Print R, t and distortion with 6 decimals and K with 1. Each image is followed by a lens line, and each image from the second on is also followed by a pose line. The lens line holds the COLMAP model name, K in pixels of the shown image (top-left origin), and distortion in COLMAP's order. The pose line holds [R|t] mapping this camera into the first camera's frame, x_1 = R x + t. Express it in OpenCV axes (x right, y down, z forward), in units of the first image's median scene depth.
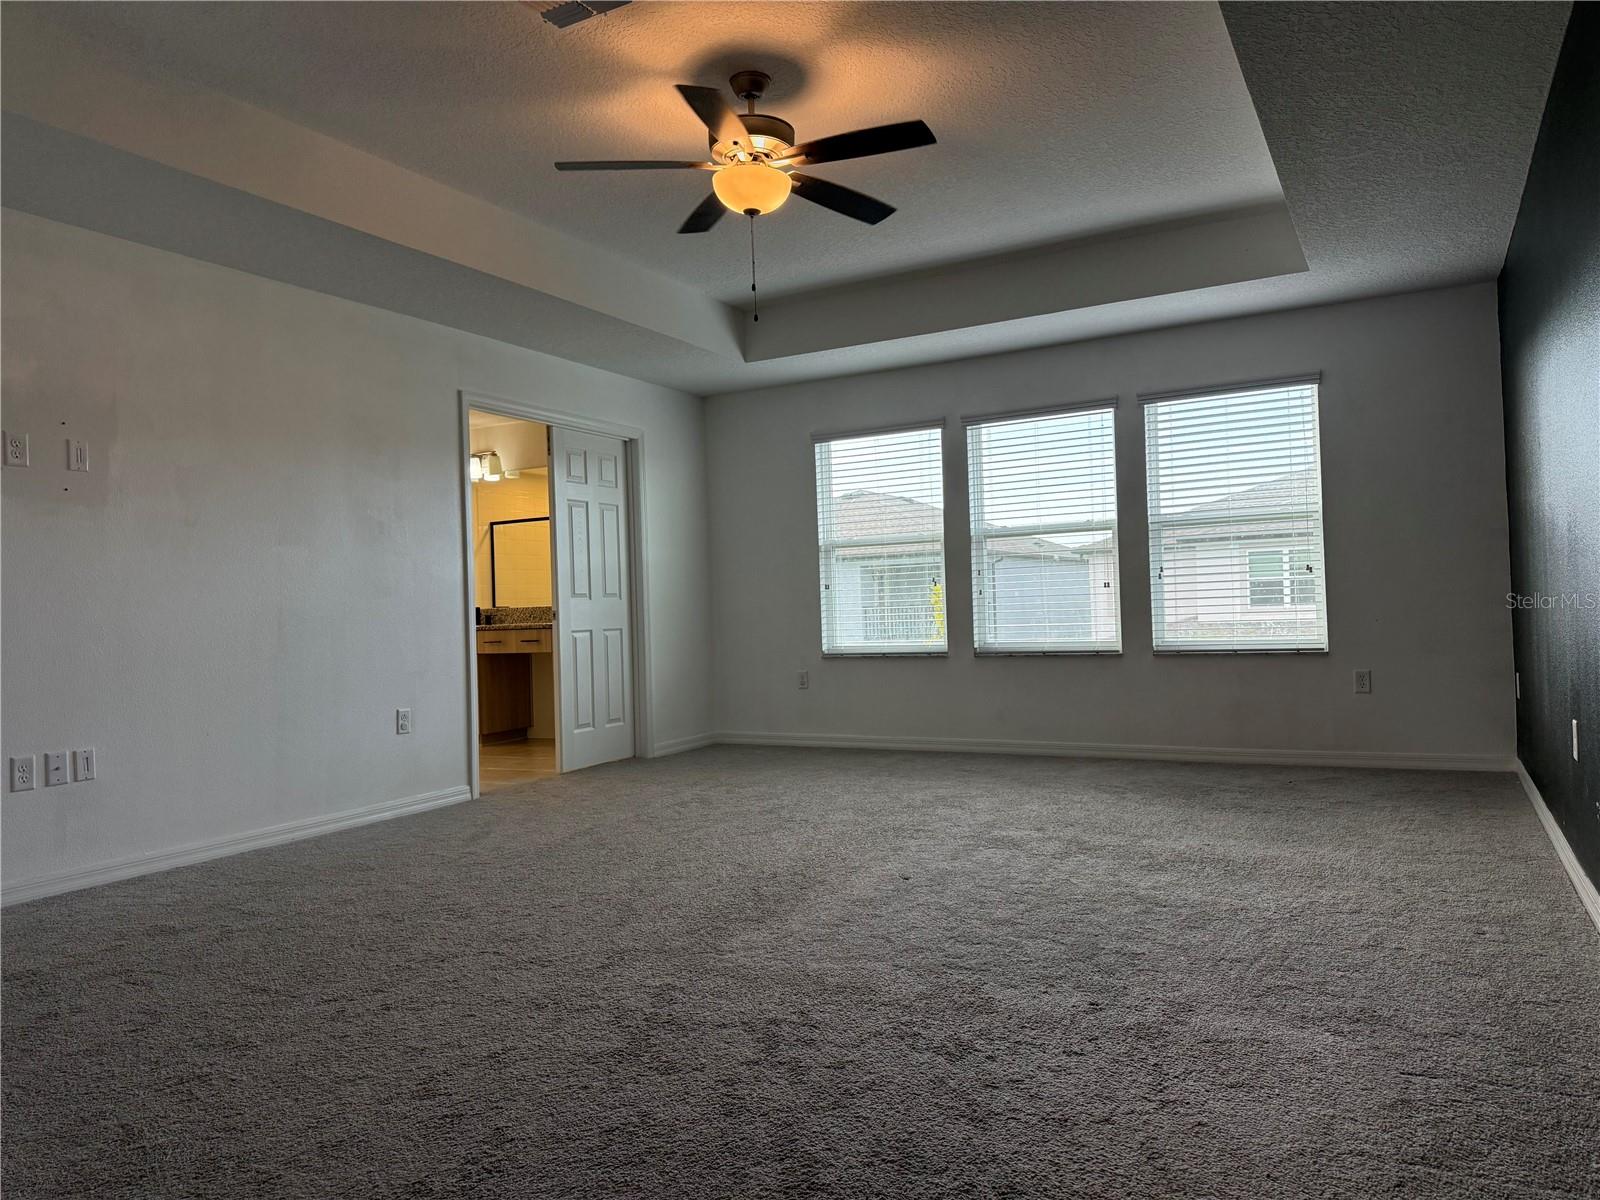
lens RADIAL K [[1136.8, 0, 801.1], [0, 1136.8, 625.3], [0, 0, 1]] dist [-0.012403, -0.002842]
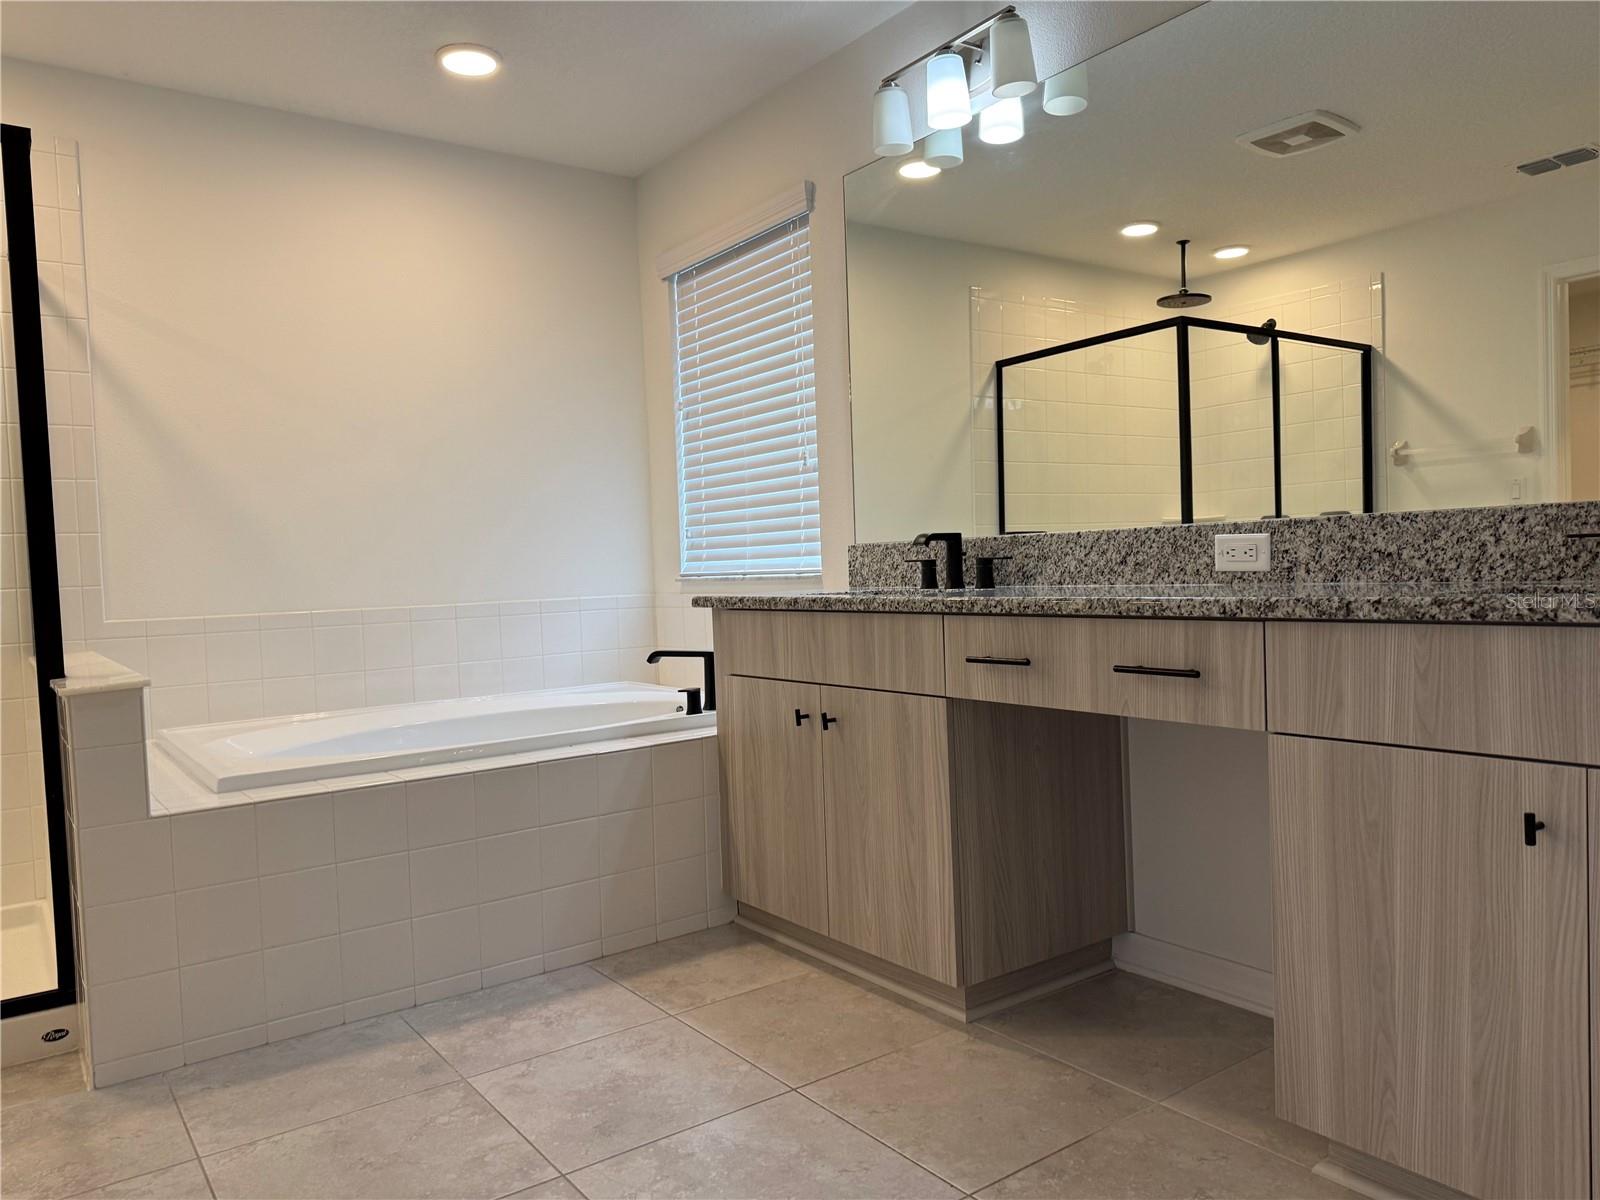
lens RADIAL K [[1129.3, 0, 804.9], [0, 1129.3, 613.6], [0, 0, 1]] dist [0.021406, -0.003800]
pose [[0.906854, 0.018884, -0.421022, -0.190565], [0.001421, 0.998853, 0.047862, -0.008371], [0.421443, -0.044002, 0.905787, 0.700824]]
